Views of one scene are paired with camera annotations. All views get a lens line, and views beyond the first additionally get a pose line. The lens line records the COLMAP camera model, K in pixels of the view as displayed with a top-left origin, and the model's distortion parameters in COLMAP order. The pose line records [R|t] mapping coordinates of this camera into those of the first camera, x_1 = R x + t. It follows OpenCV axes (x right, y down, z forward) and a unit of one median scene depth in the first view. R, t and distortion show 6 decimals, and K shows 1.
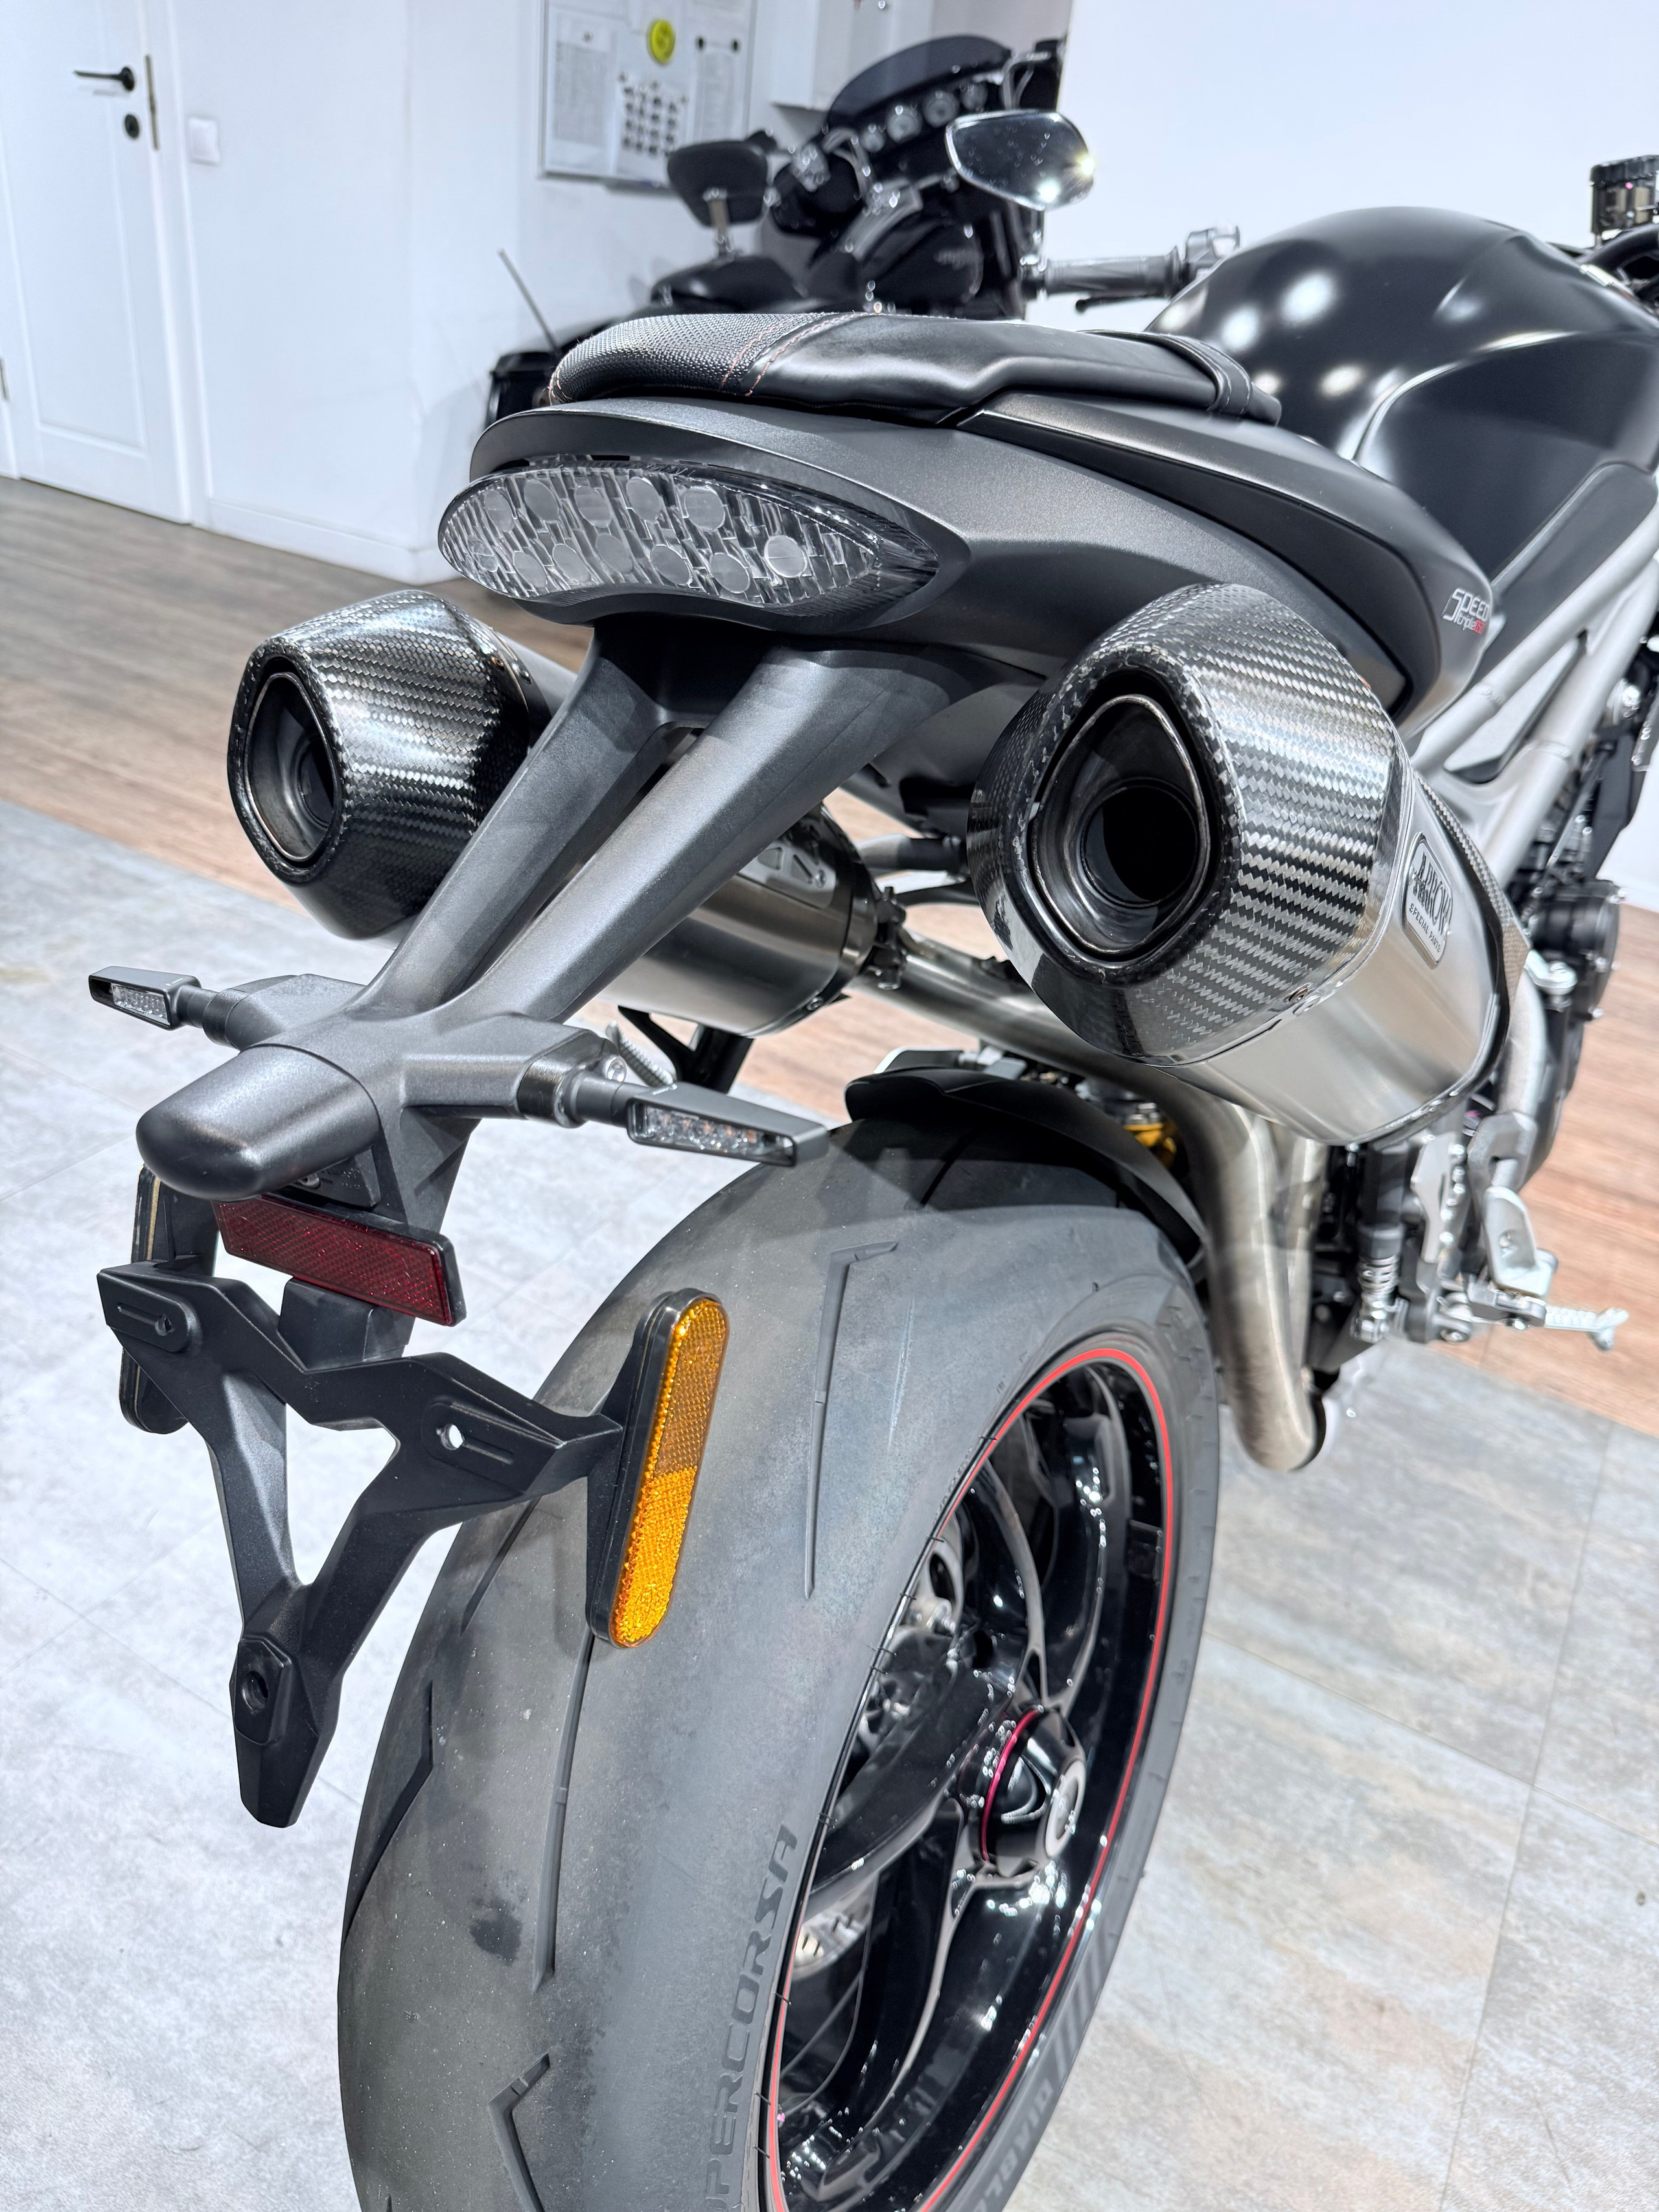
lens RADIAL K [[1593.4, 0, 828.5], [0, 1593.4, 1111.3], [0, 0, 1]] dist [-0.016049, -0.000614]
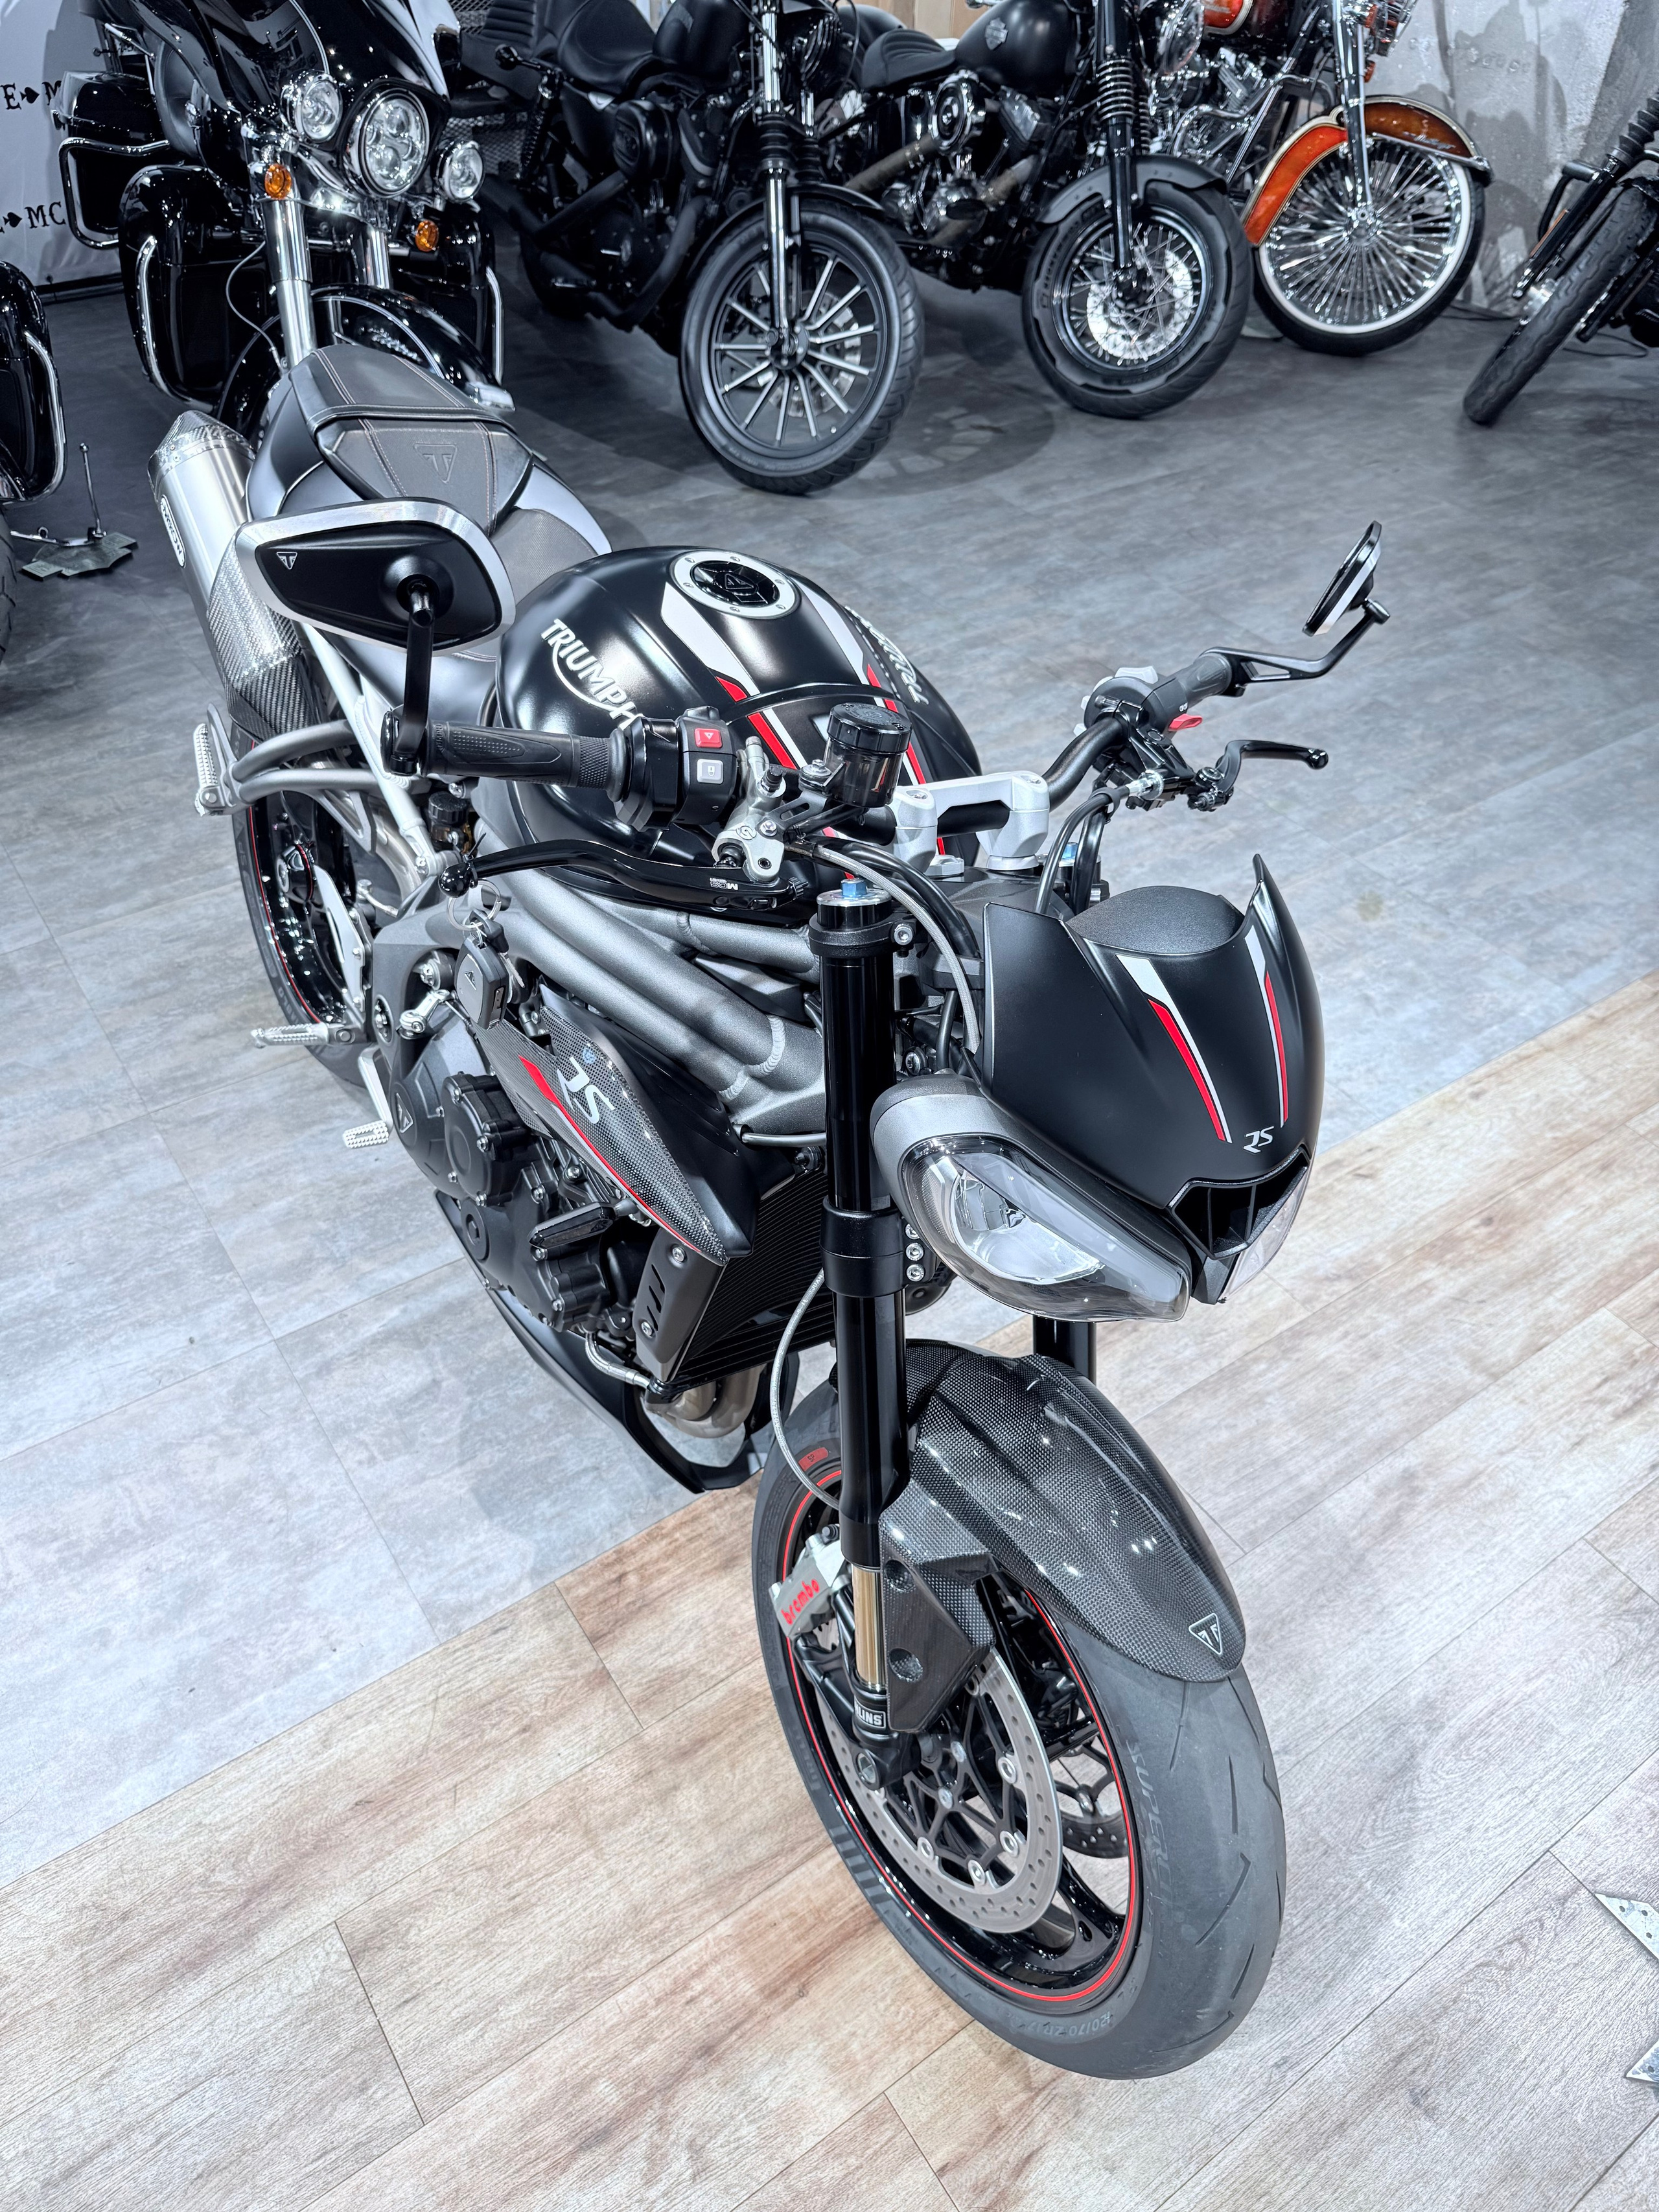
lens RADIAL K [[1574.0, 0, 818.2], [0, 1574.0, 1102.8], [0, 0, 1]] dist [0.024708, -0.039589]
pose [[-0.425974, 0.521472, -0.739333, 1.403906], [-0.525948, 0.522186, 0.671342, -1.195584], [0.736155, 0.674825, 0.051830, 1.272734]]
